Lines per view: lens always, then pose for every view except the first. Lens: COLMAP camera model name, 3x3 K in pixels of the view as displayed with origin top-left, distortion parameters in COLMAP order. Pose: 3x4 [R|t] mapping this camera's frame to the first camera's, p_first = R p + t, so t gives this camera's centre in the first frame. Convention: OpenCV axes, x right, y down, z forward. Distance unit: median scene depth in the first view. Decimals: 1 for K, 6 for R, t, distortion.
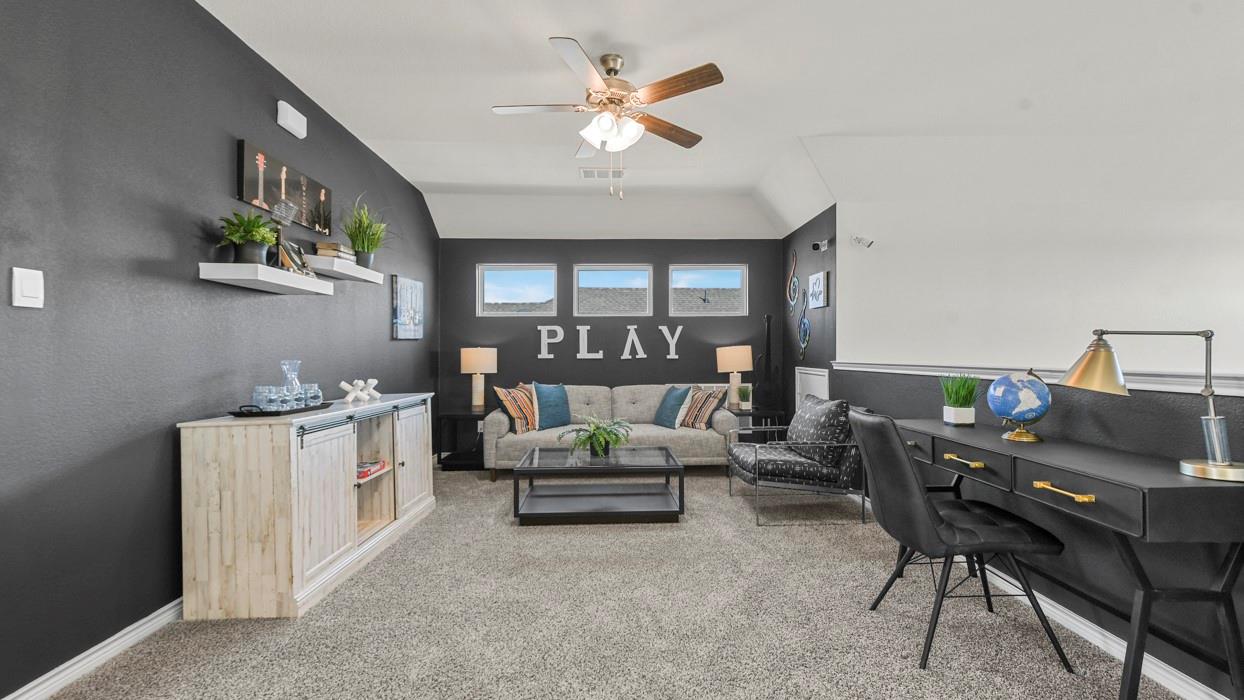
lens RADIAL K [[482.0, 0, 626.9], [0, 482.0, 355.1], [0, 0, 1]] dist [0.005400, -0.000291]
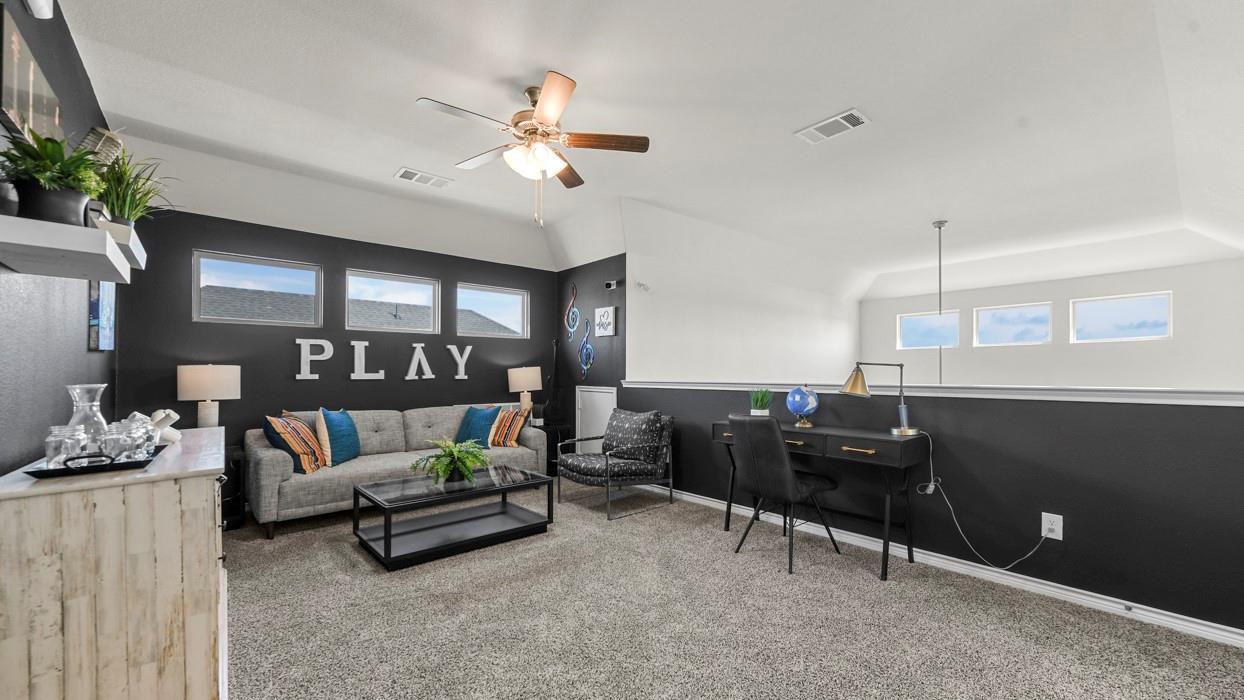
lens RADIAL K [[482.0, 0, 617.1], [0, 482.0, 372.9], [0, 0, 1]] dist [0.005400, -0.000291]
pose [[0.782607, 0.004729, 0.622499, -0.403537], [-0.001210, 0.999981, -0.006075, 0.000539], [-0.622515, 0.004001, 0.782597, 0.057761]]
